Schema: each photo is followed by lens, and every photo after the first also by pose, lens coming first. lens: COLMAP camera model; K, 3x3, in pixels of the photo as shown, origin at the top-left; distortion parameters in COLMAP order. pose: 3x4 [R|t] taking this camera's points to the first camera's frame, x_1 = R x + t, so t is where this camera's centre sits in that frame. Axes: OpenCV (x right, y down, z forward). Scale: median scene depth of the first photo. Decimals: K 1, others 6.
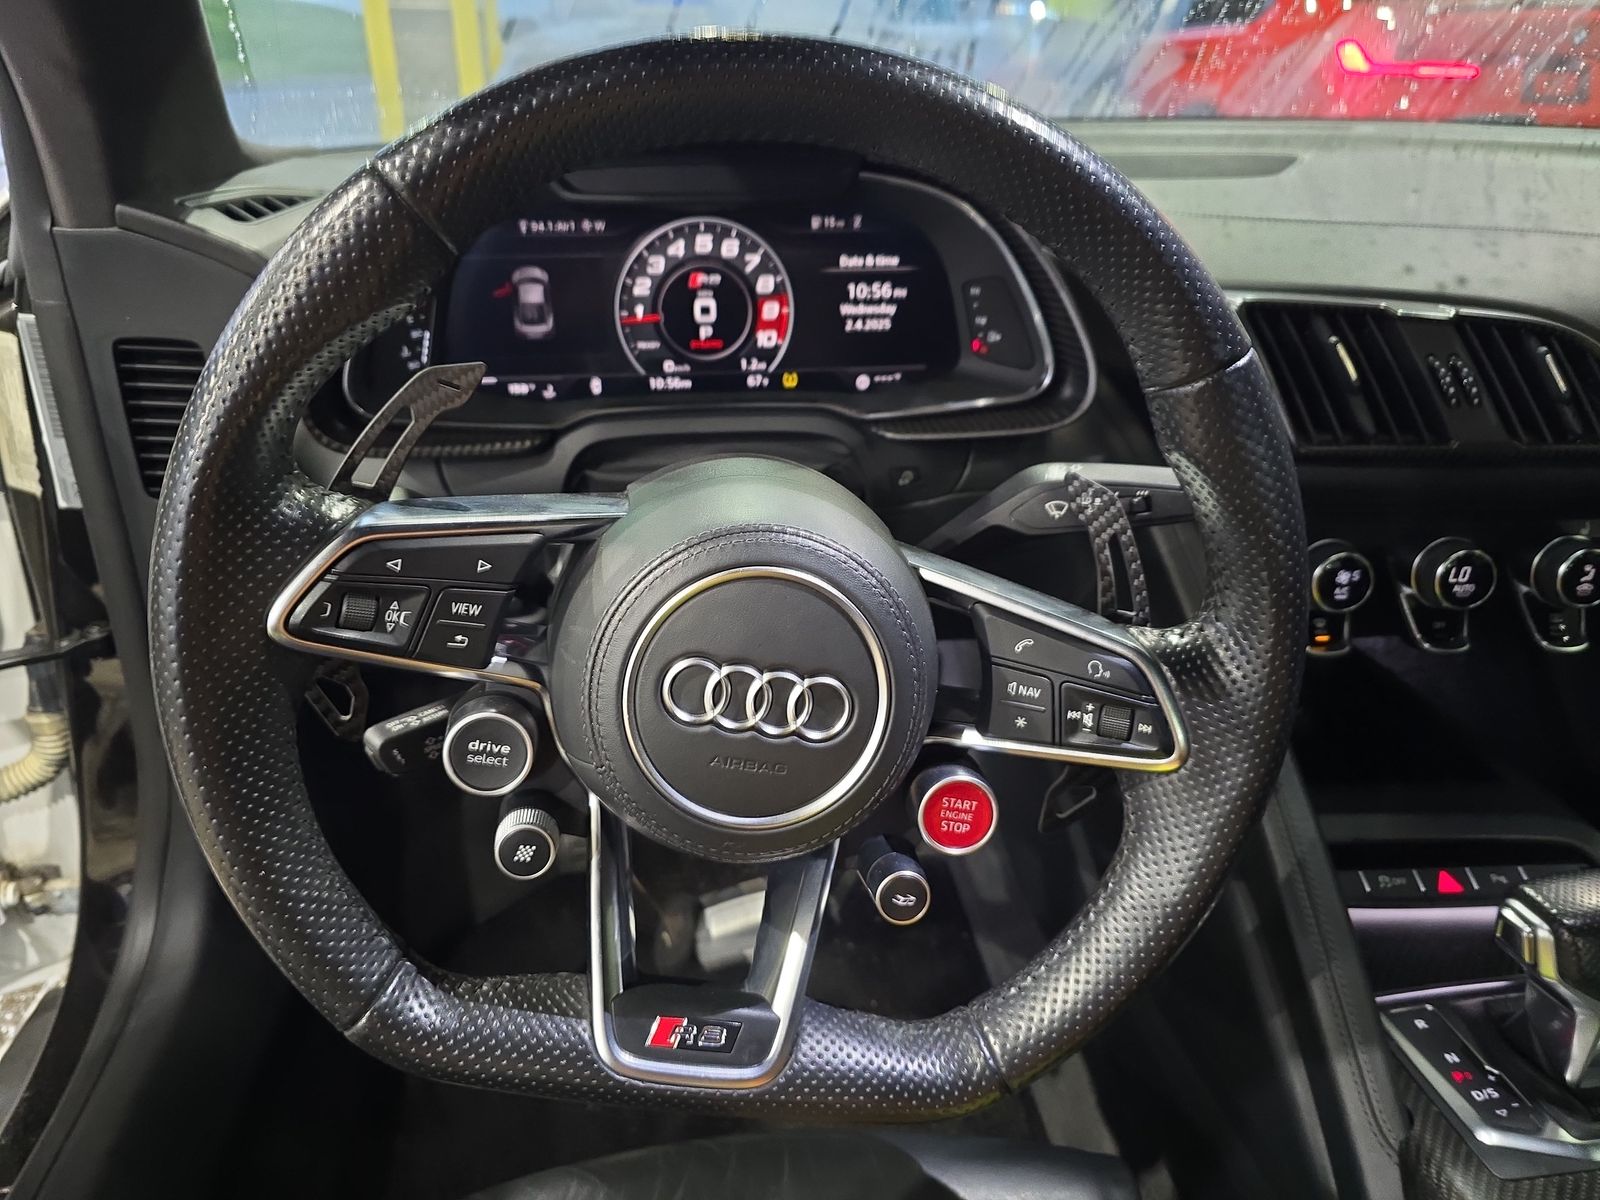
lens RADIAL K [[1045.2, 0, 742.0], [0, 1045.2, 603.5], [0, 0, 1]] dist [0.022542, -0.043288]
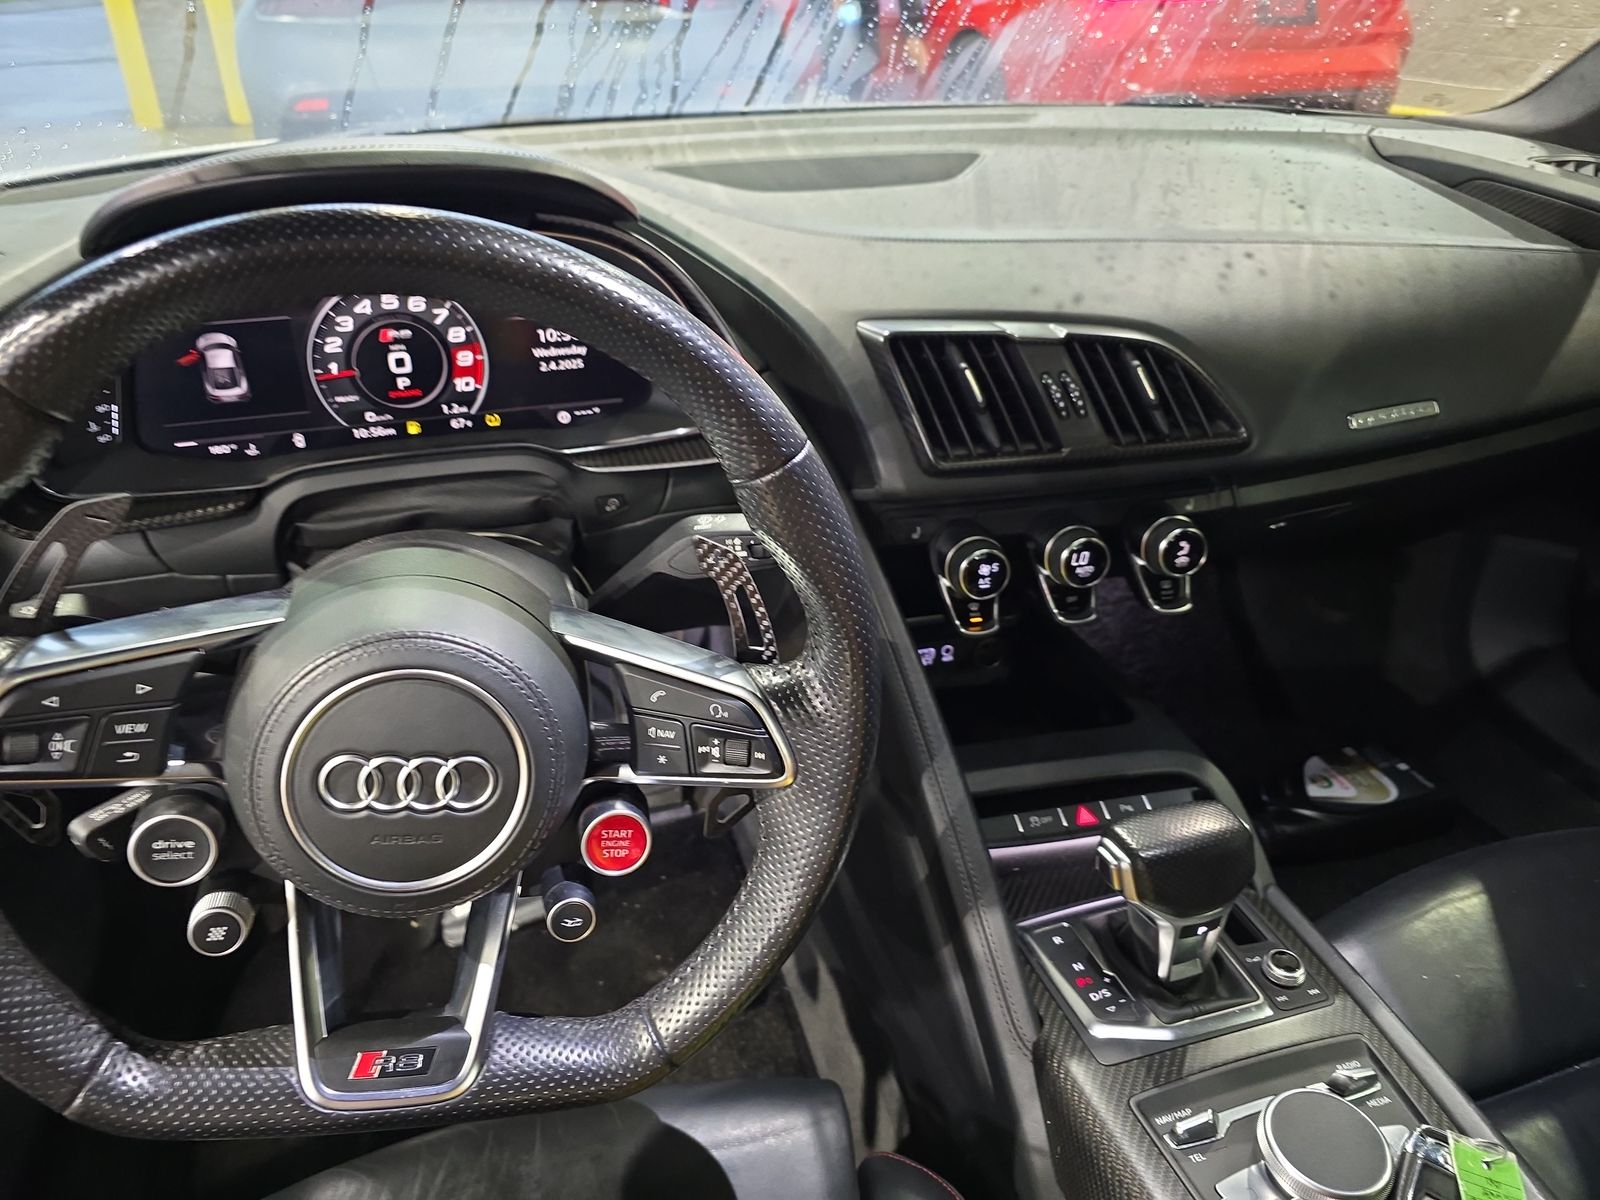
lens RADIAL K [[1045.2, 0, 742.0], [0, 1045.2, 603.5], [0, 0, 1]] dist [0.022542, -0.043288]
pose [[0.984202, -0.088470, 0.153362, 0.131627], [0.078545, 0.994477, 0.069620, -0.094469], [-0.158674, -0.056474, 0.985715, -0.113624]]
